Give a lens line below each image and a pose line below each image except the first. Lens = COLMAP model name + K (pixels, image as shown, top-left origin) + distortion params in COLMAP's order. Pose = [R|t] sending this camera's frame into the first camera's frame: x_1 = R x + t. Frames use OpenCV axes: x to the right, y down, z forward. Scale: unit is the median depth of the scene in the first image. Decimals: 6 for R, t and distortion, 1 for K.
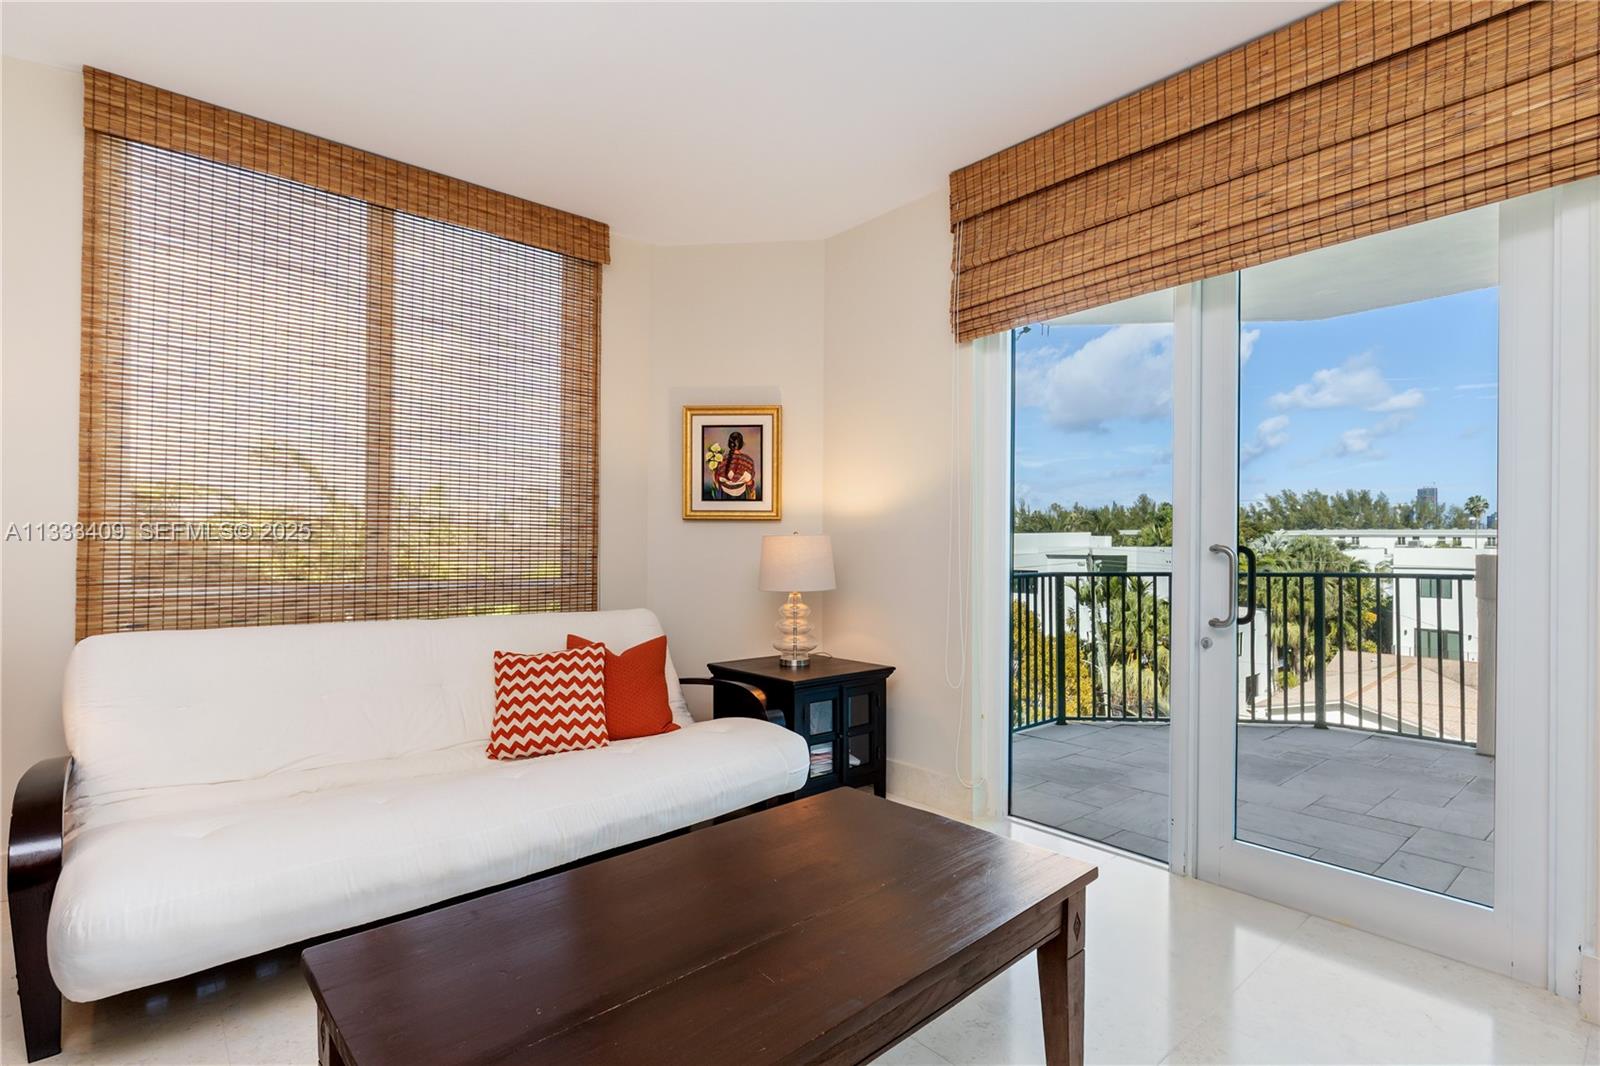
lens RADIAL K [[766.9, 0, 801.1], [0, 766.9, 543.9], [0, 0, 1]] dist [-0.003049, -0.000781]
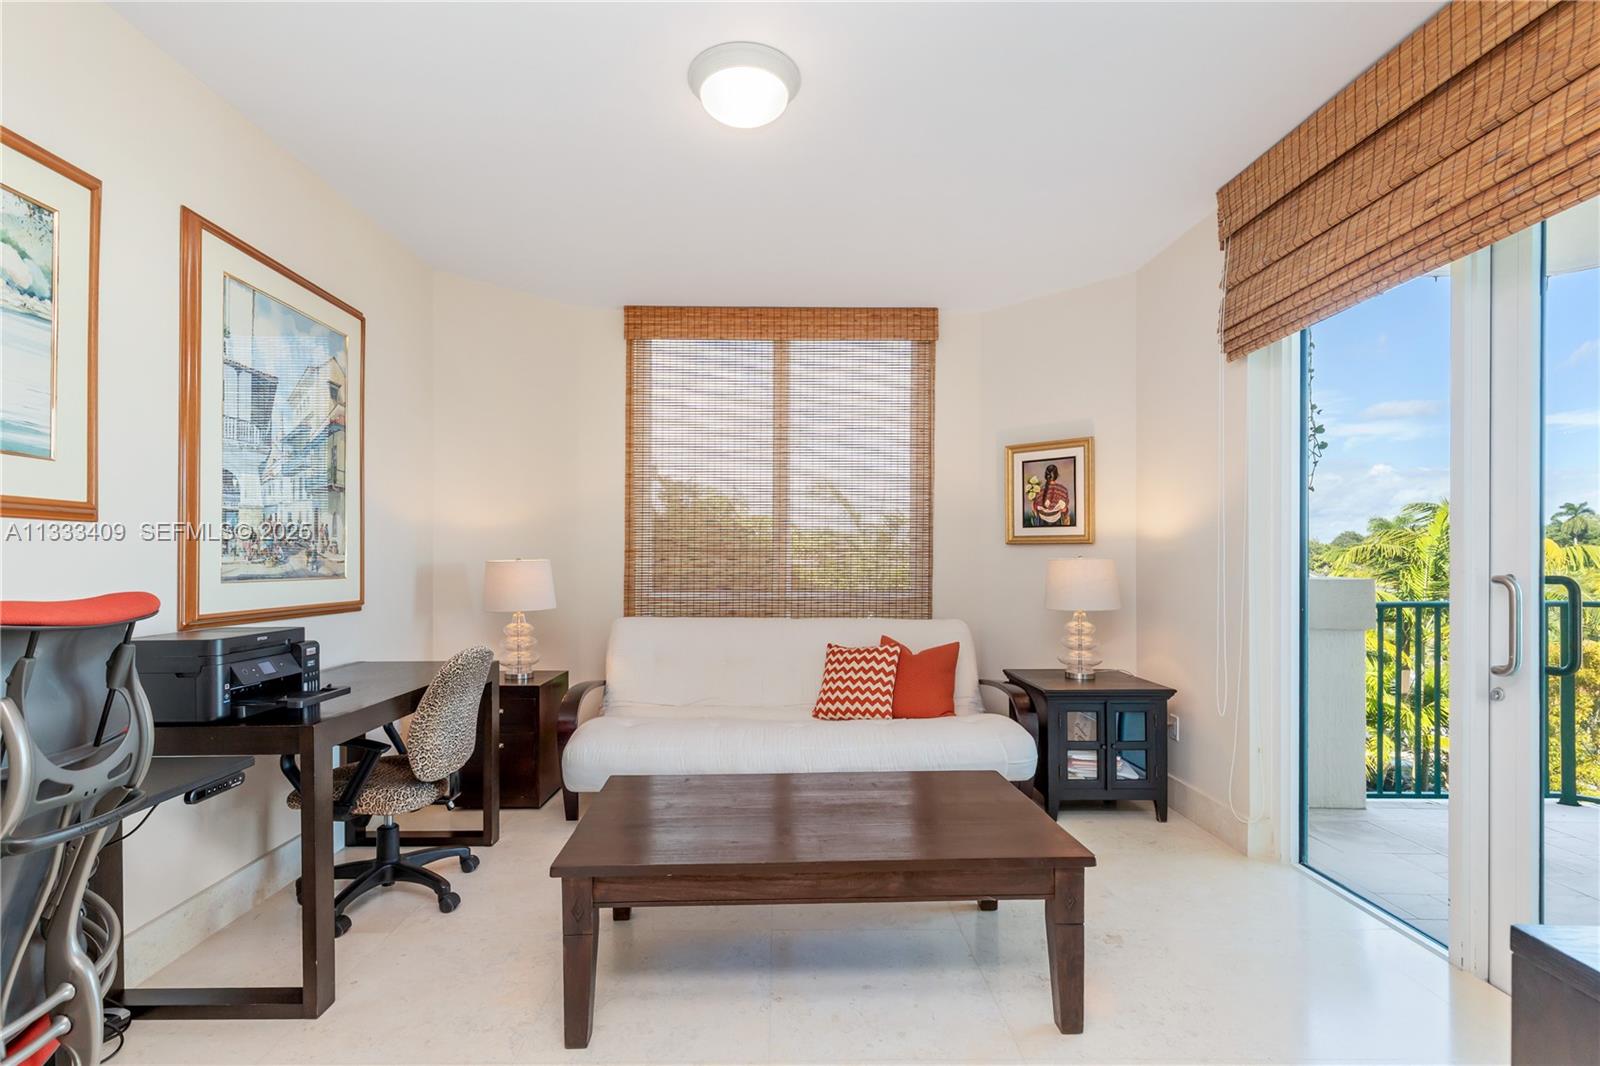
lens RADIAL K [[730.1, 0, 782.7], [0, 730.1, 551.6], [0, 0, 1]] dist [0.010988, -0.000182]
pose [[0.767912, -0.009152, -0.640489, 0.402427], [0.005247, 0.999954, -0.007997, -0.018956], [0.640533, 0.002780, 0.767925, -0.085874]]
